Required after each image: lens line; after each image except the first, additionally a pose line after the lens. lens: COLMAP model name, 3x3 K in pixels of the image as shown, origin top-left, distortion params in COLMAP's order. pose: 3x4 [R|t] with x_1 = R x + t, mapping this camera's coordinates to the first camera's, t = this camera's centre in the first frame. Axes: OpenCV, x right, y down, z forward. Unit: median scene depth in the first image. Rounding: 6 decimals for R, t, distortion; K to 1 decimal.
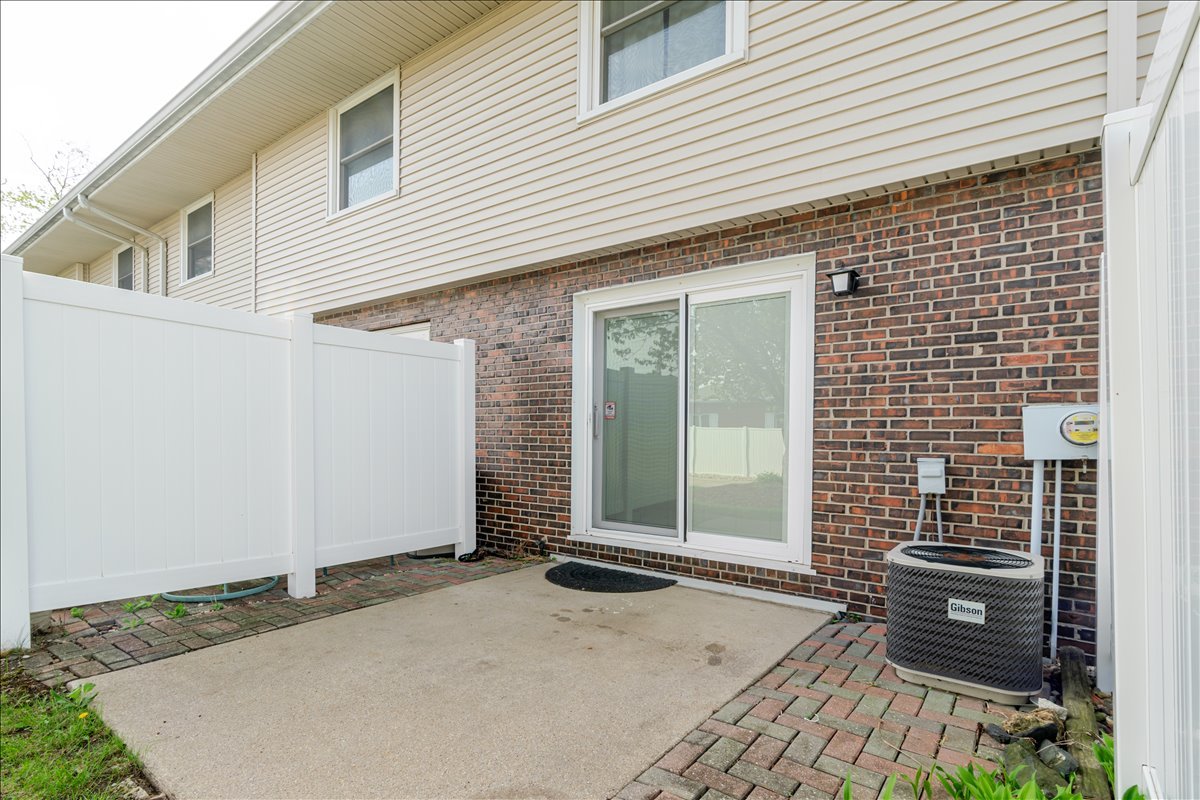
lens RADIAL K [[559.4, 0, 599.0], [0, 559.4, 436.5], [0, 0, 1]] dist [0.001040, 0.000139]
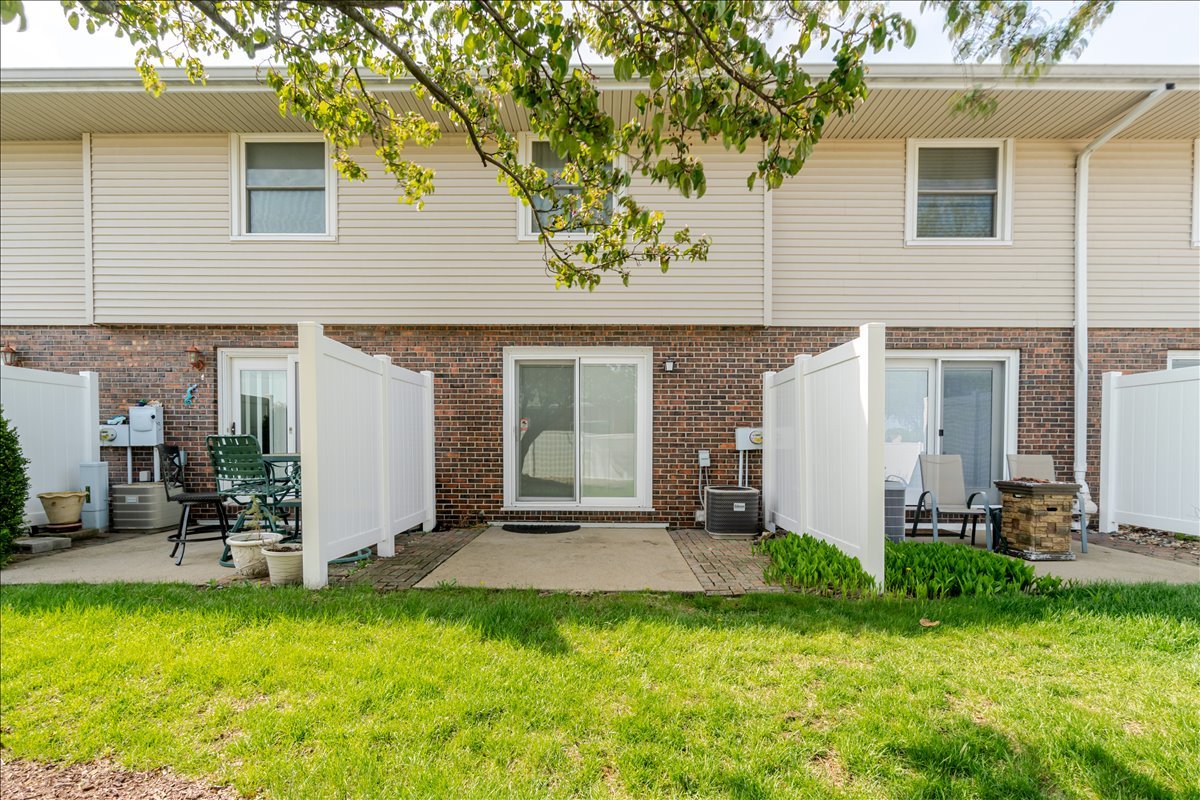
lens RADIAL K [[584.2, 0, 602.5], [0, 584.2, 445.4], [0, 0, 1]] dist [-0.000318, -0.000244]
pose [[0.783745, -0.011280, 0.620981, -1.037381], [0.005239, 0.999920, 0.011551, -0.009267], [-0.621061, -0.005800, 0.783741, -0.503587]]
